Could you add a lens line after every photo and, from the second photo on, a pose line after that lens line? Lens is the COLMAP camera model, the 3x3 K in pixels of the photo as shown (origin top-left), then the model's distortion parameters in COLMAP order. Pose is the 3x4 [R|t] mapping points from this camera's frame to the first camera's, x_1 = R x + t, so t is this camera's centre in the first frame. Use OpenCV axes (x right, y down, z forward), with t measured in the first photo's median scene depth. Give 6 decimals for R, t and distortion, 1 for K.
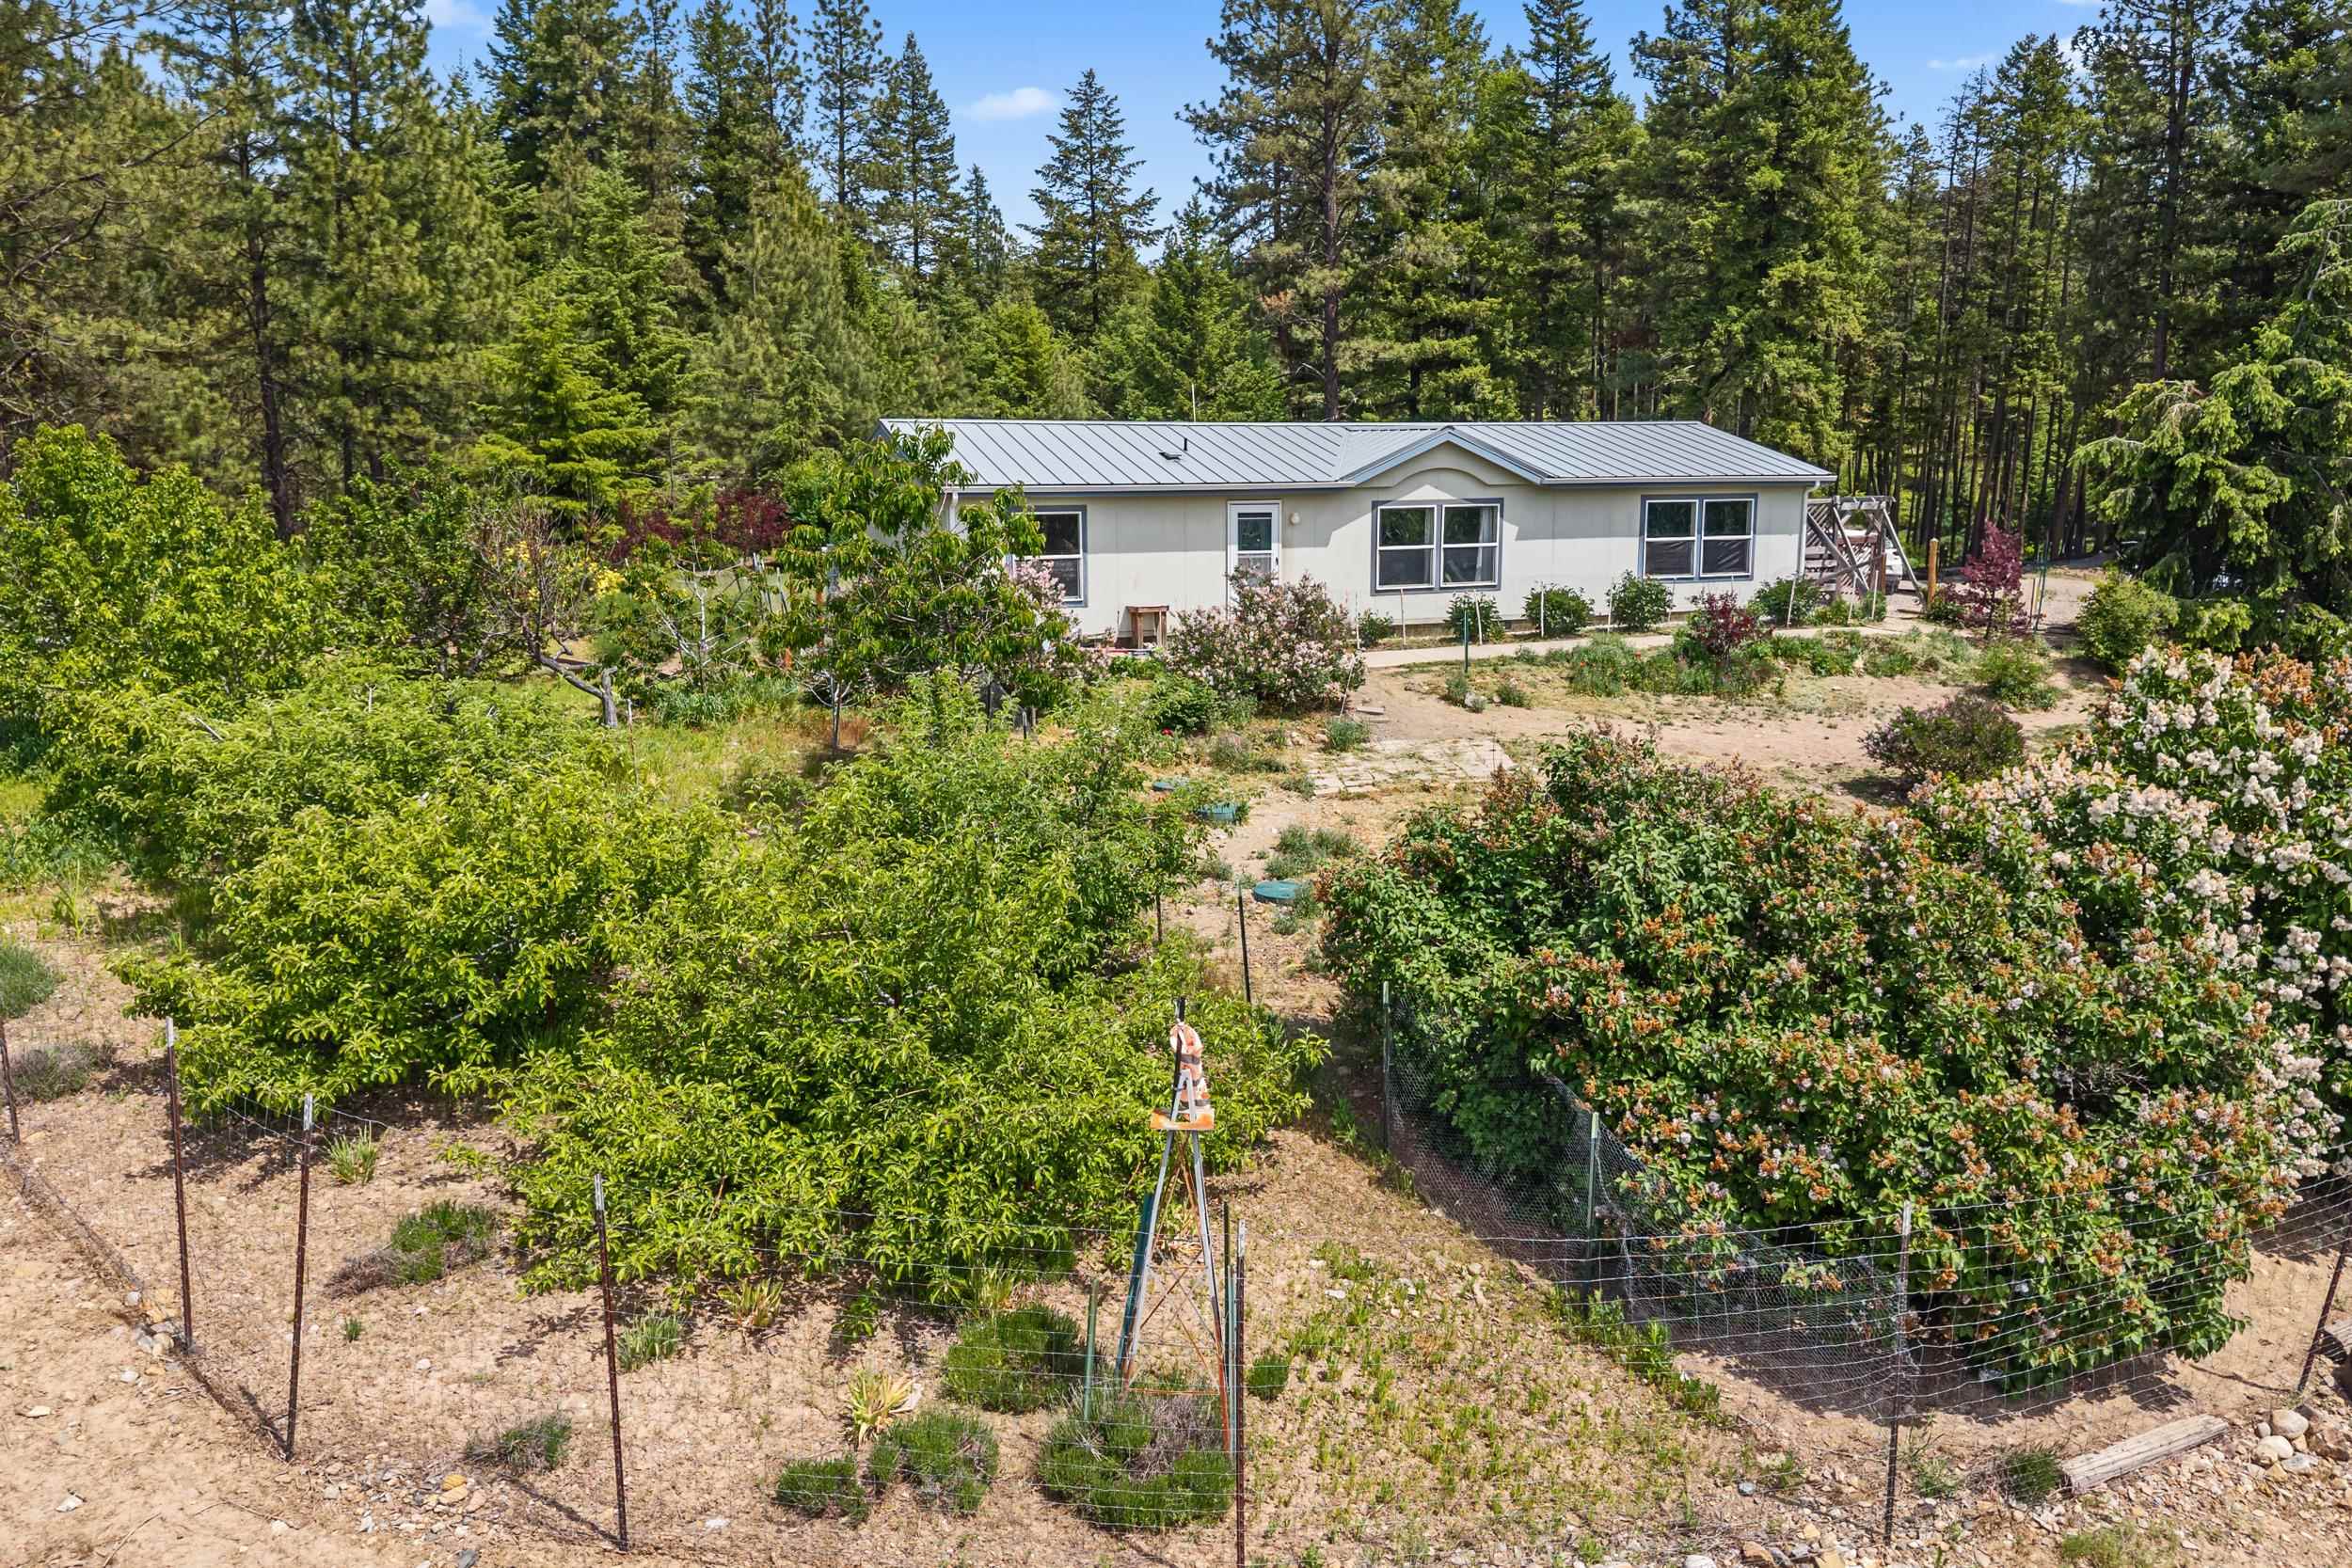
lens RADIAL K [[1735.9, 0, 1235.4], [0, 1735.9, 652.5], [0, 0, 1]] dist [0.066094, -0.127452]
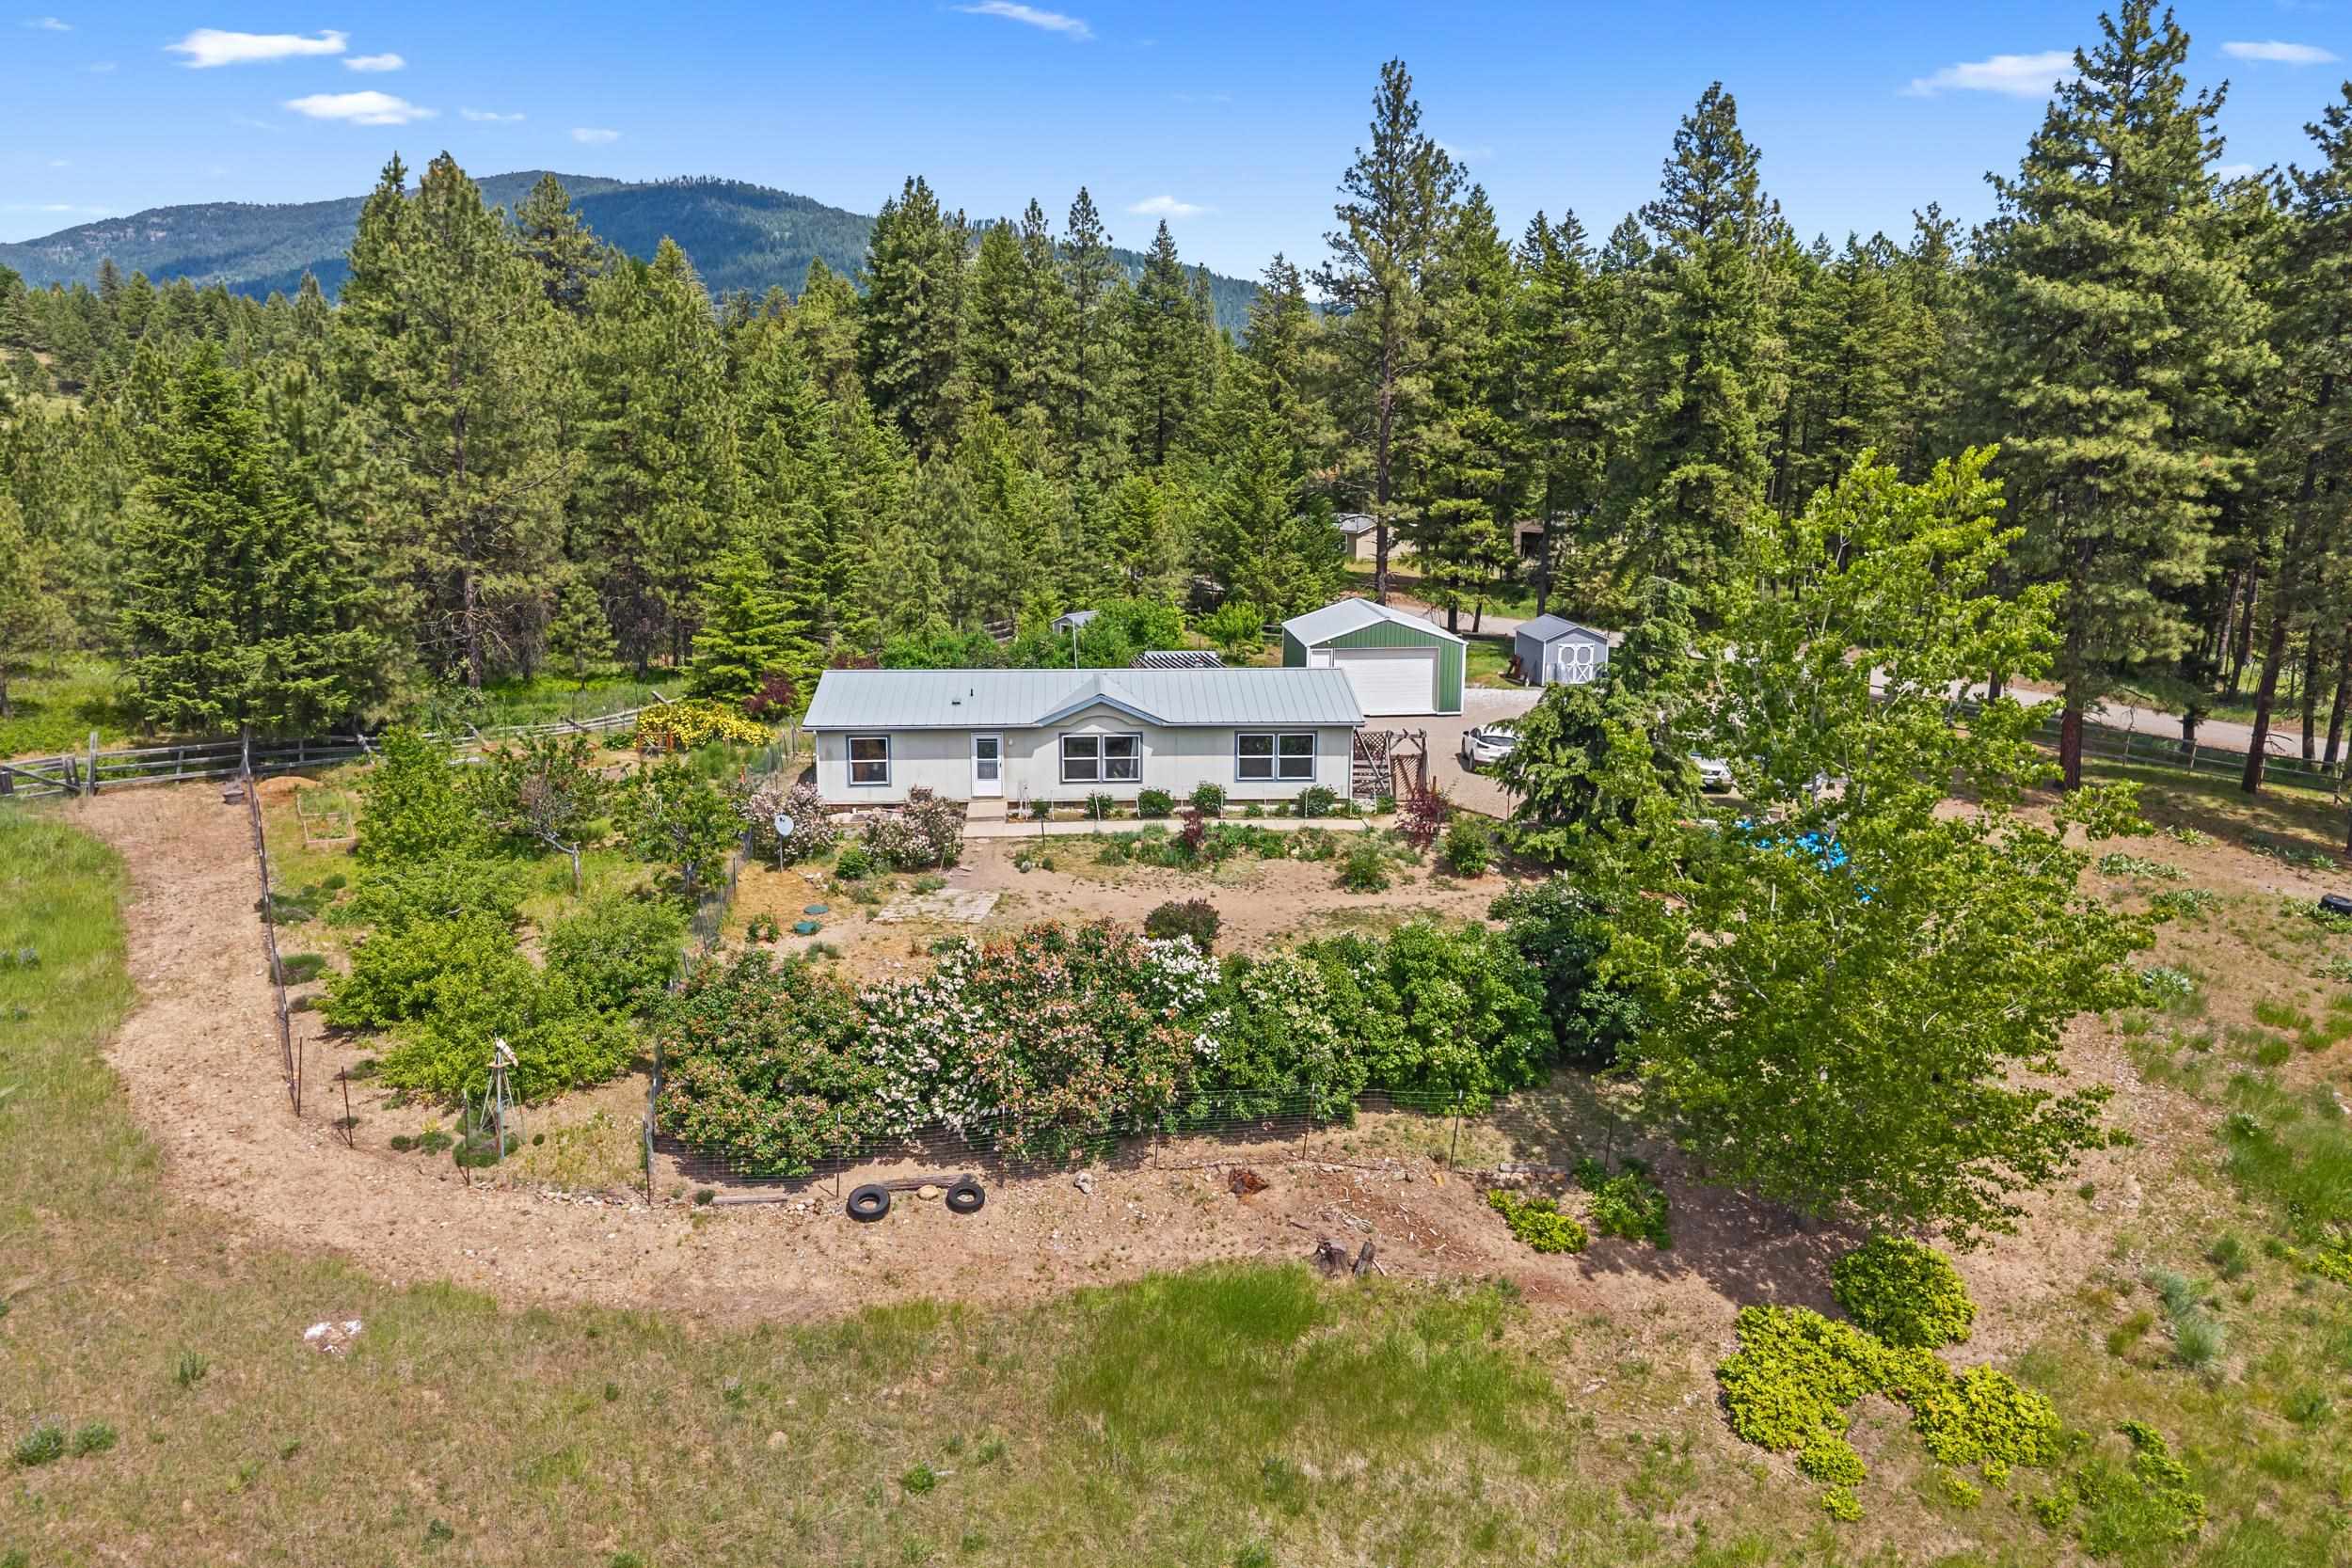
lens RADIAL K [[1619.0, 0, 1182.7], [0, 1619.0, 699.7], [0, 0, 1]] dist [0.102085, -0.210545]
pose [[0.946242, 0.062346, -0.317394, 0.359296], [-0.041922, 0.996610, 0.070784, -0.121041], [0.320732, -0.053673, 0.945648, -0.265288]]
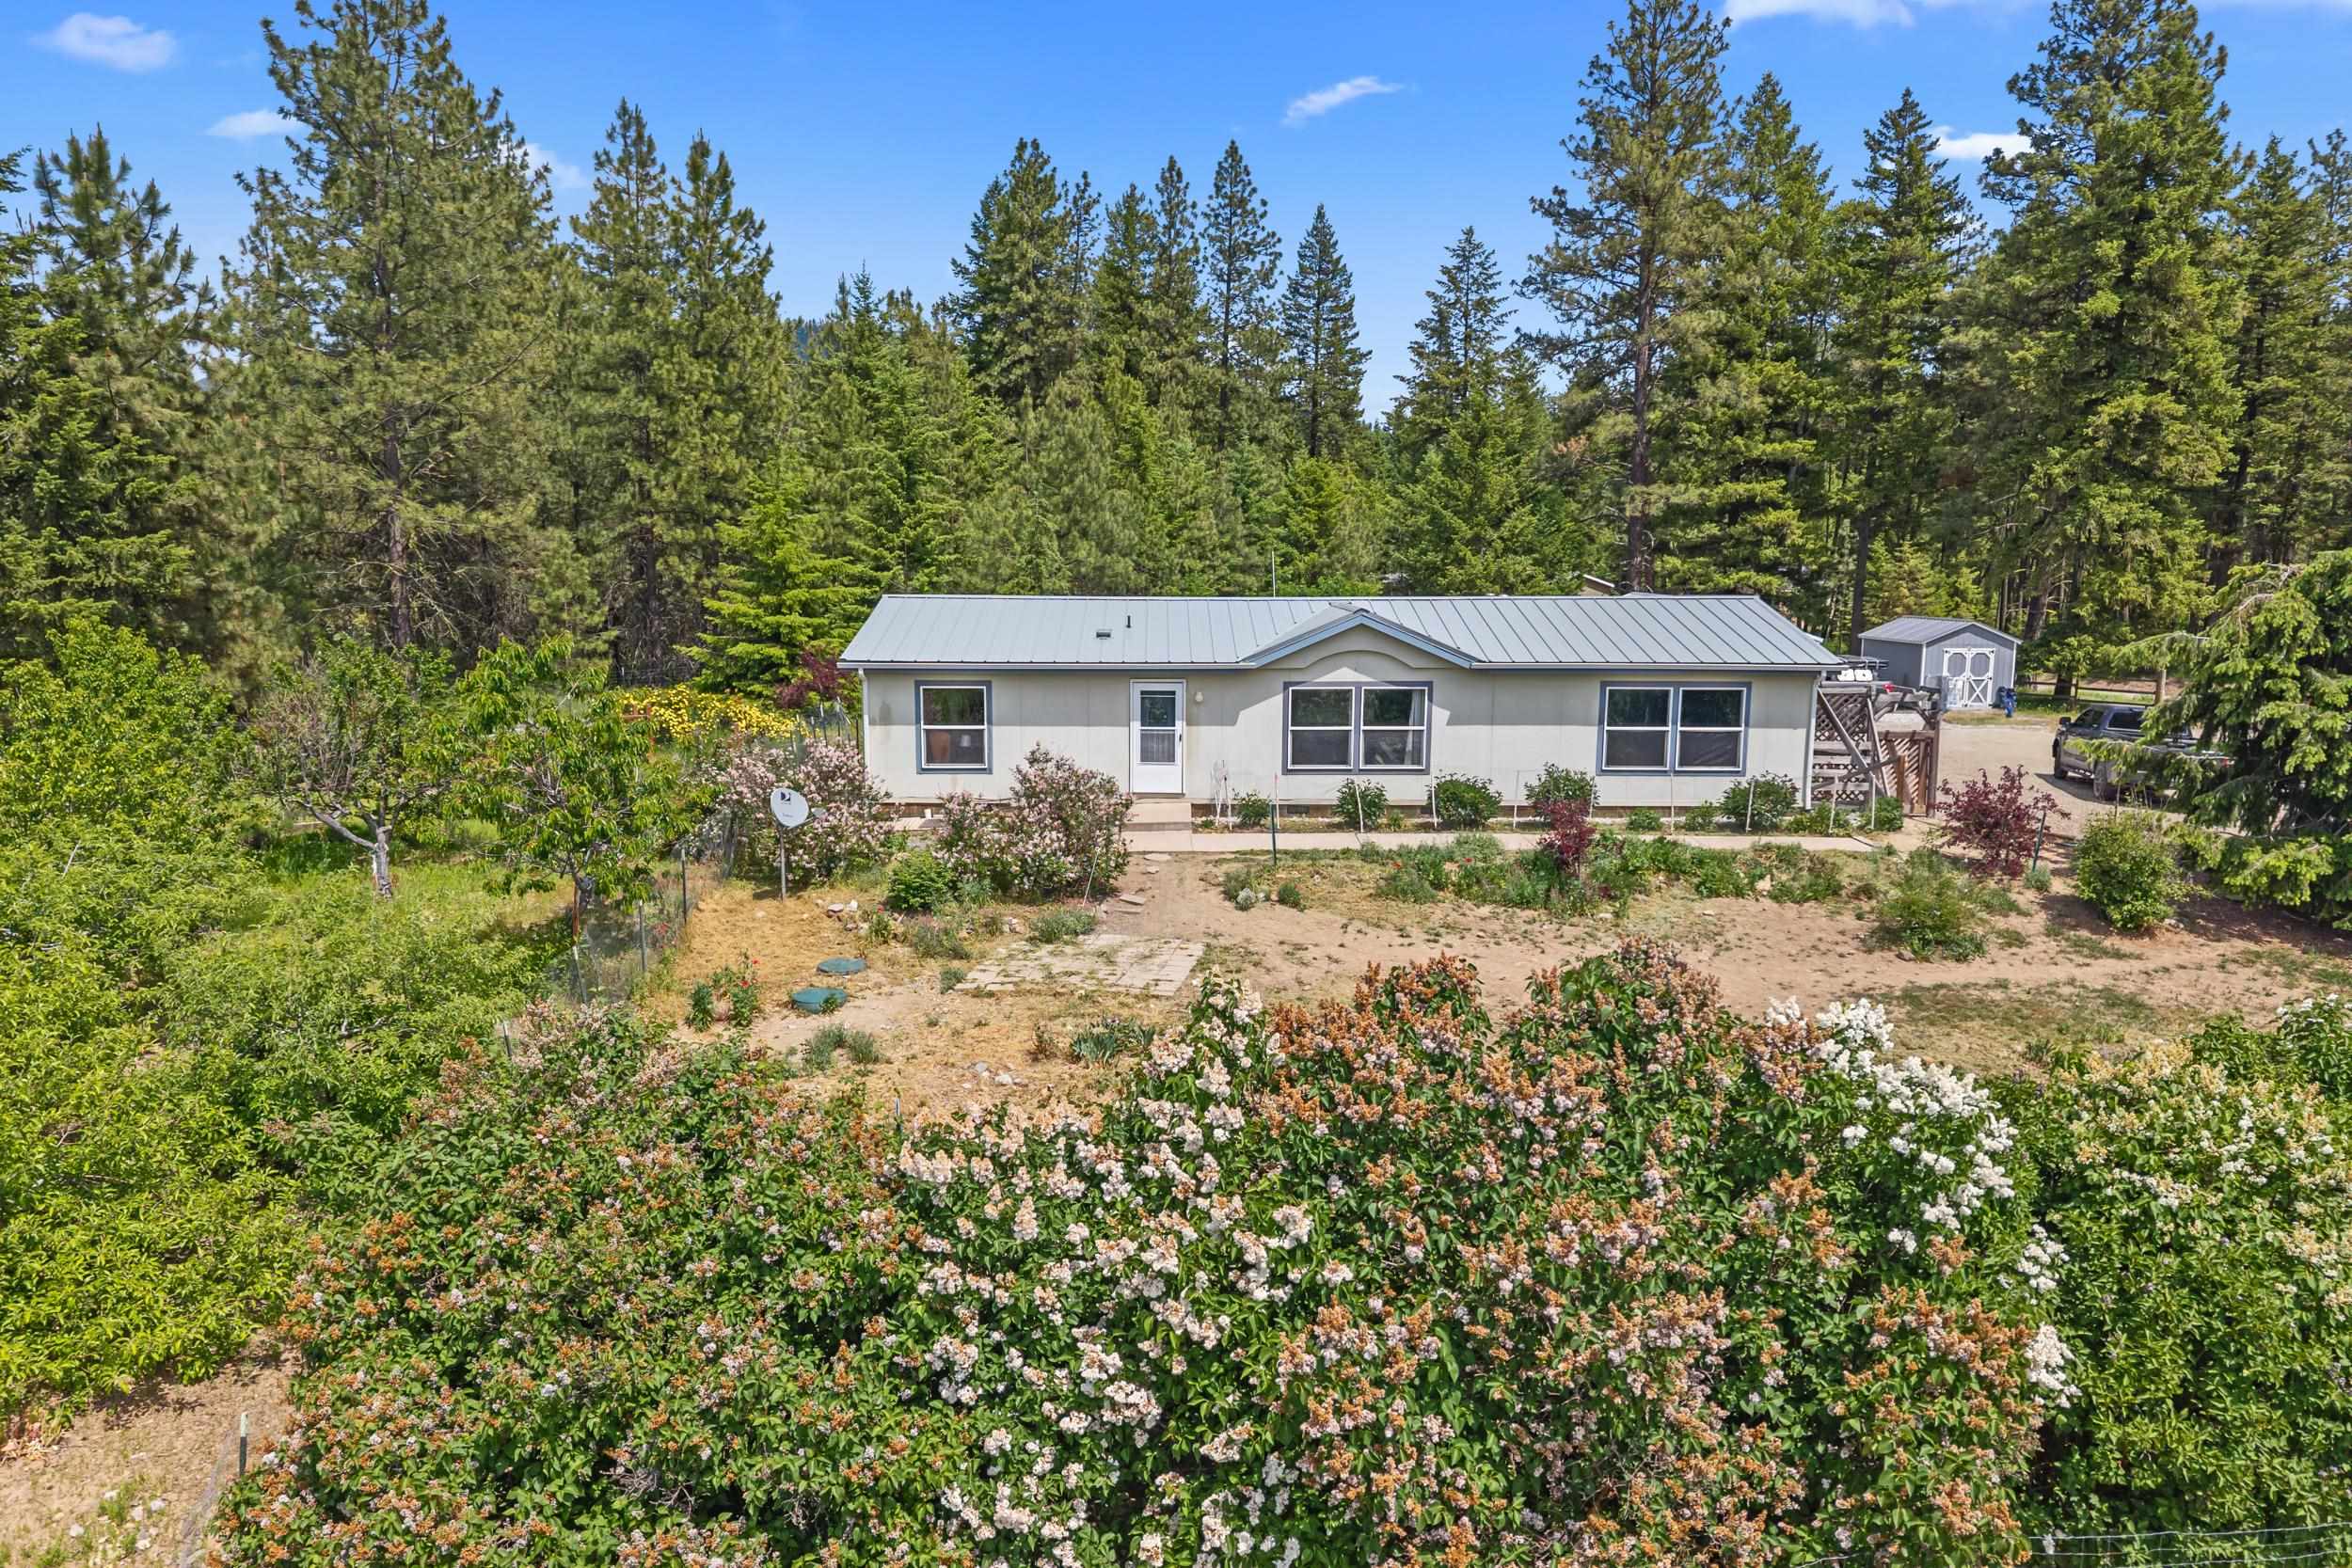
lens RADIAL K [[1568.7, 0, 1173.3], [0, 1568.7, 775.7], [0, 0, 1]] dist [0.026821, -0.024410]
pose [[0.925486, 0.056184, -0.374591, 0.179548], [-0.049211, 0.998391, 0.028165, -0.027154], [0.375571, -0.007632, 0.926762, 0.062704]]
